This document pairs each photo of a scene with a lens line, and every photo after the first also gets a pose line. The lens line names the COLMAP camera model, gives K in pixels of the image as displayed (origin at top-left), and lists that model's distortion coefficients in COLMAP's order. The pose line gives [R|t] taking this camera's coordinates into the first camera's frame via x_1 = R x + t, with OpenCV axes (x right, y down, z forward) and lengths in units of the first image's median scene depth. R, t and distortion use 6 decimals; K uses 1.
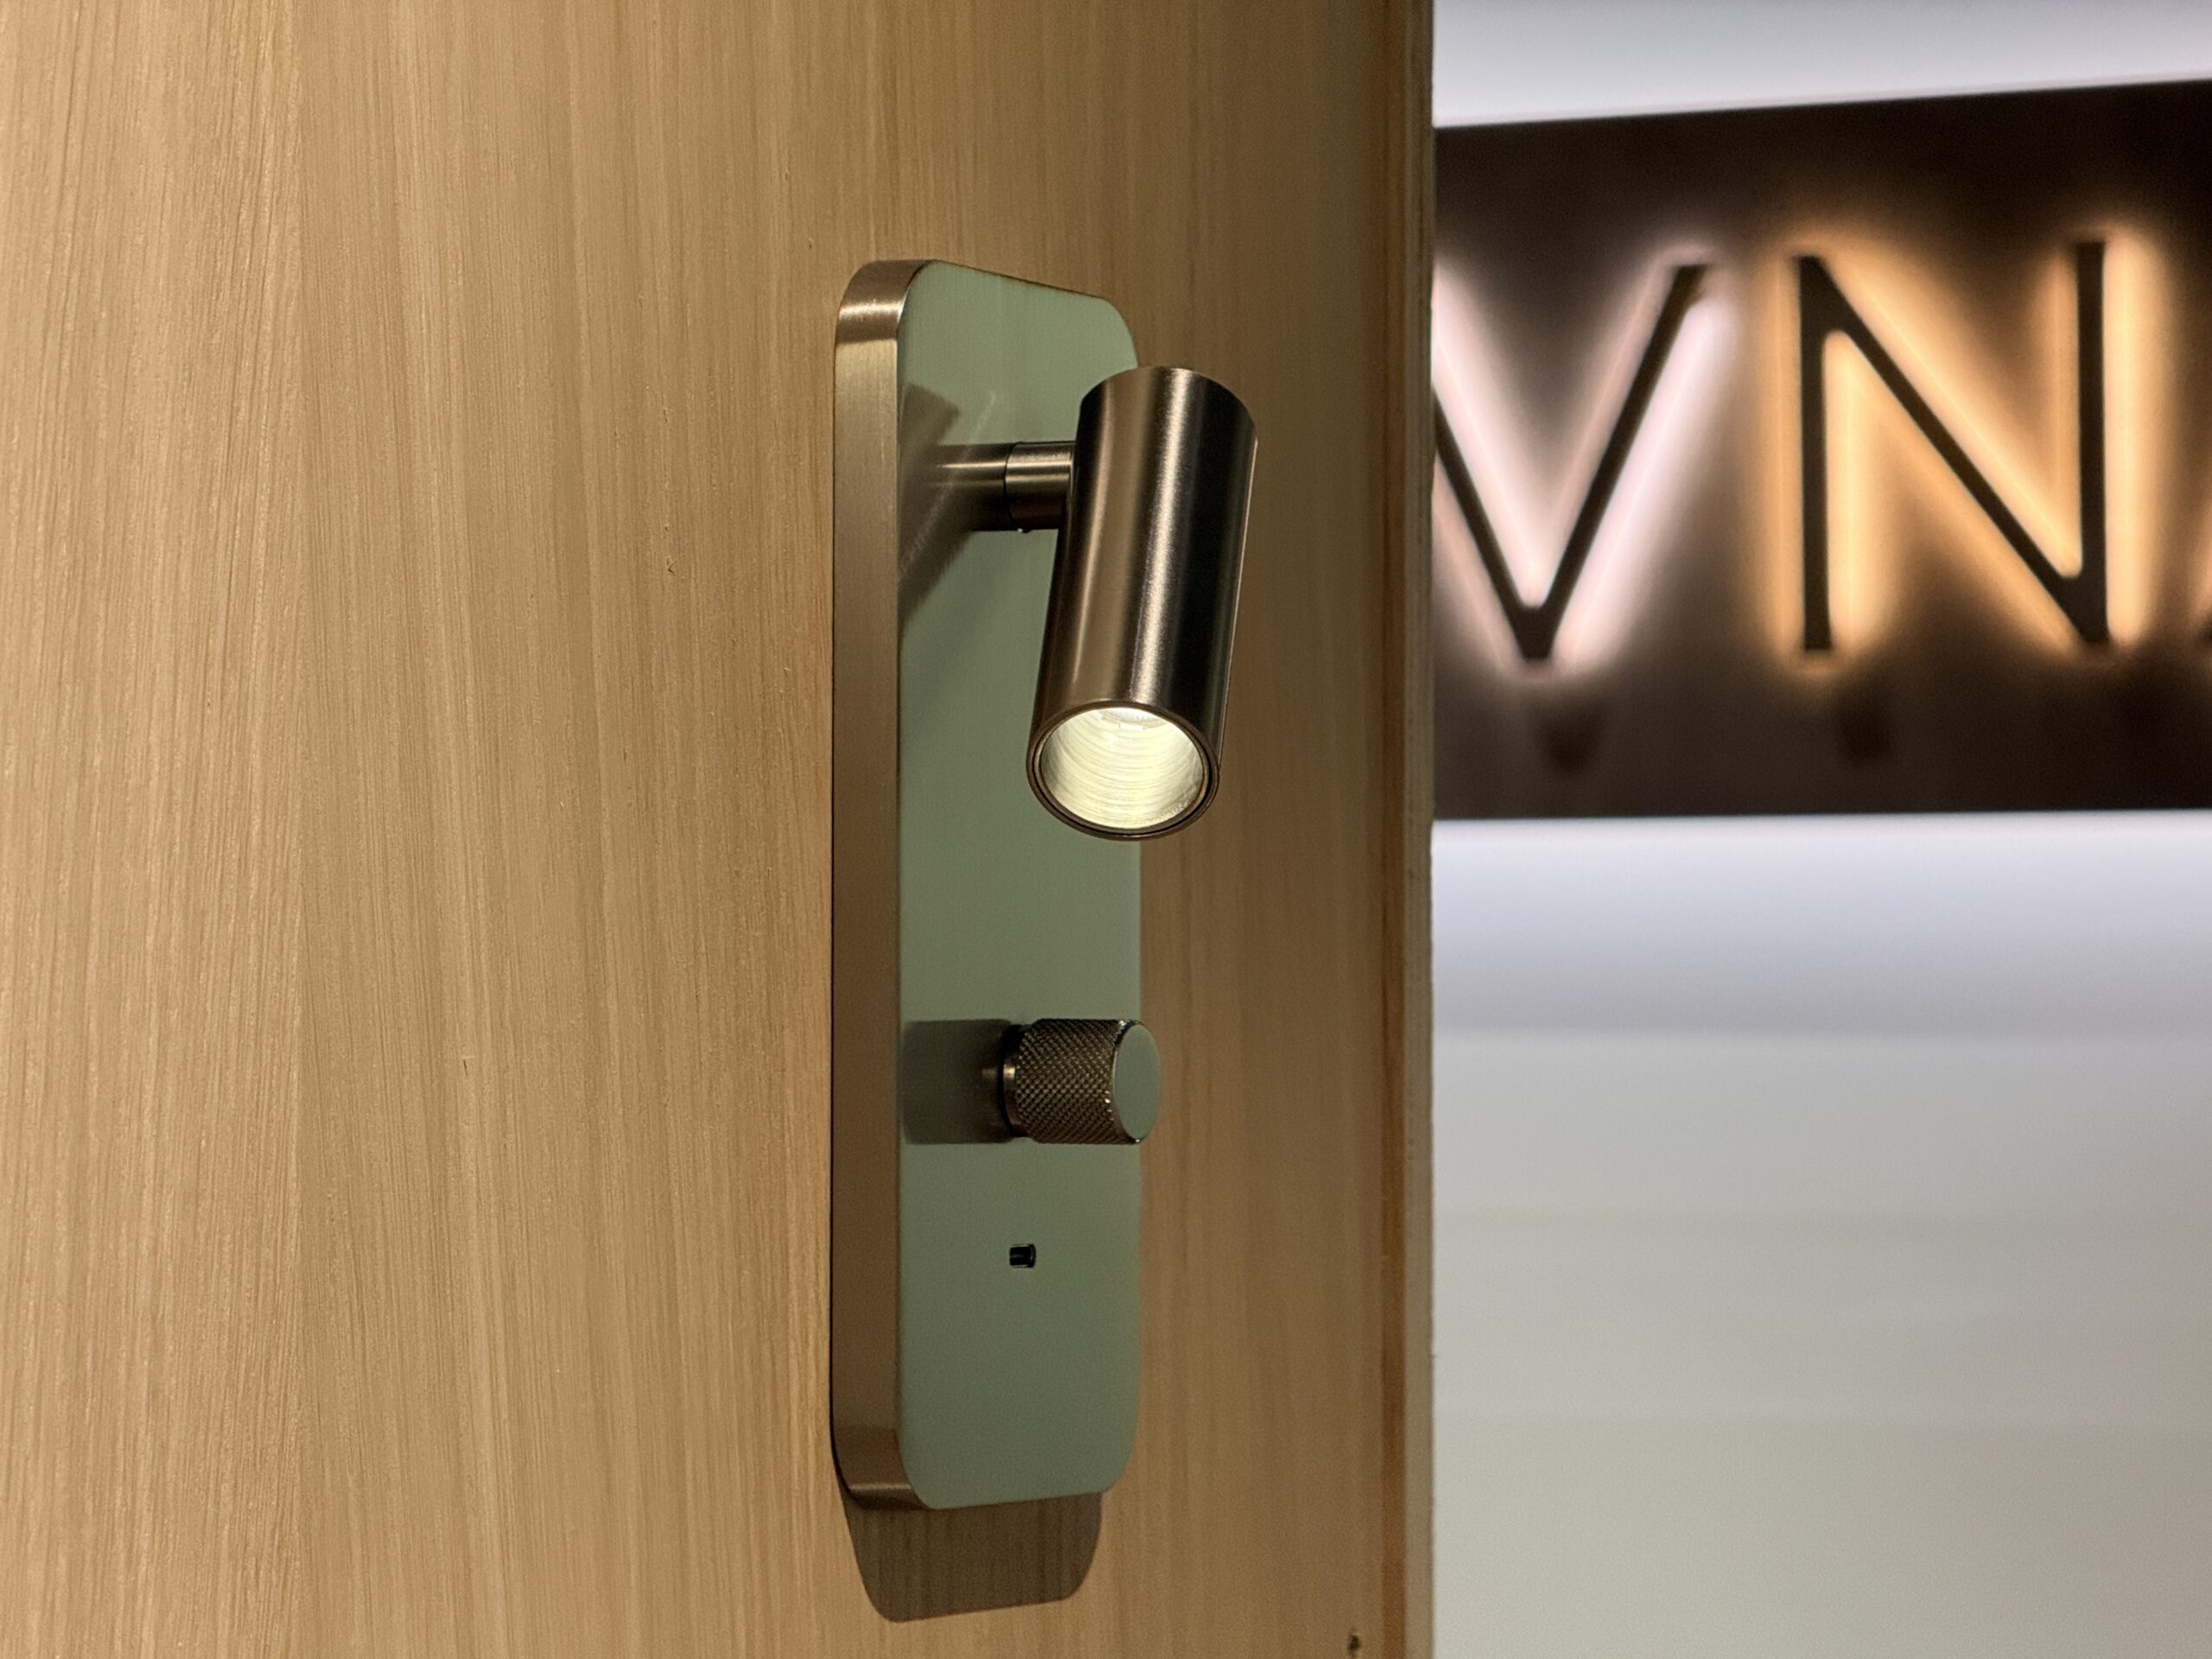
lens RADIAL K [[7724.3, 0, 1104.4], [0, 7724.3, 825.6], [0, 0, 1]] dist [0.392877, 0.000000]
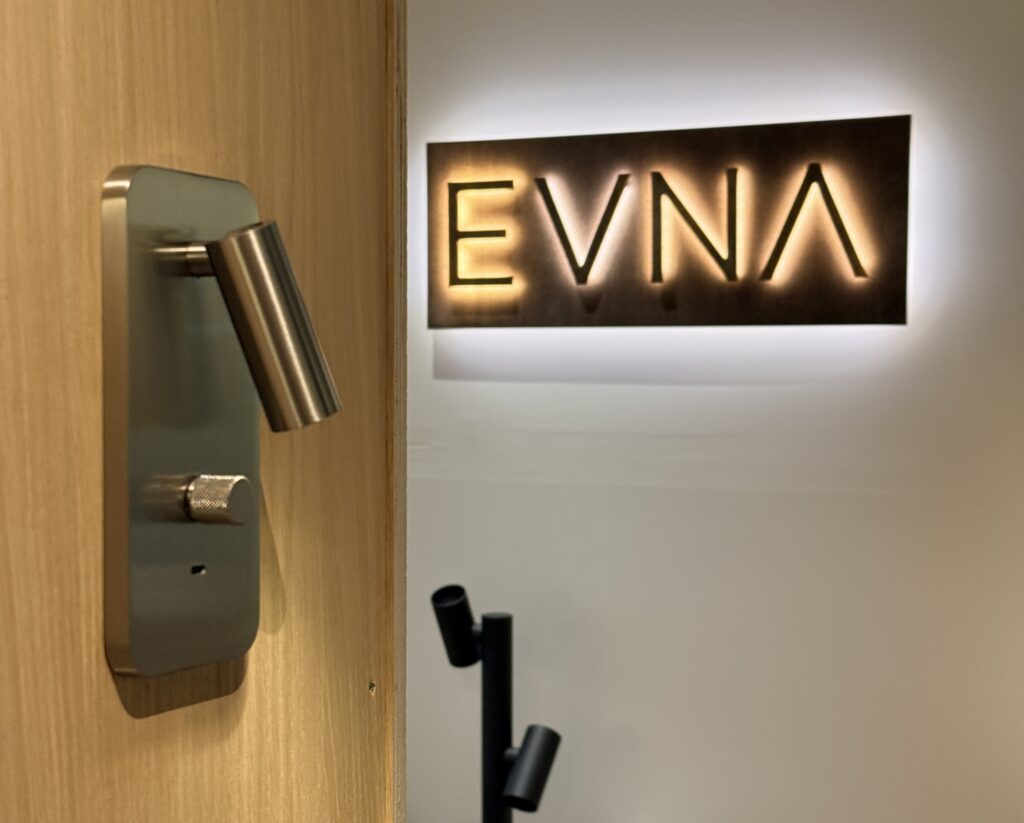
lens RADIAL K [[1515.1, 0, 512.2], [0, 1515.1, 414.6], [0, 0, 1]] dist [0.130426, 0.000000]
pose [[0.998768, 0.009858, -0.048627, 0.108674], [-0.005812, 0.996562, 0.082650, -0.033712], [0.049275, -0.082266, 0.995392, 0.496366]]
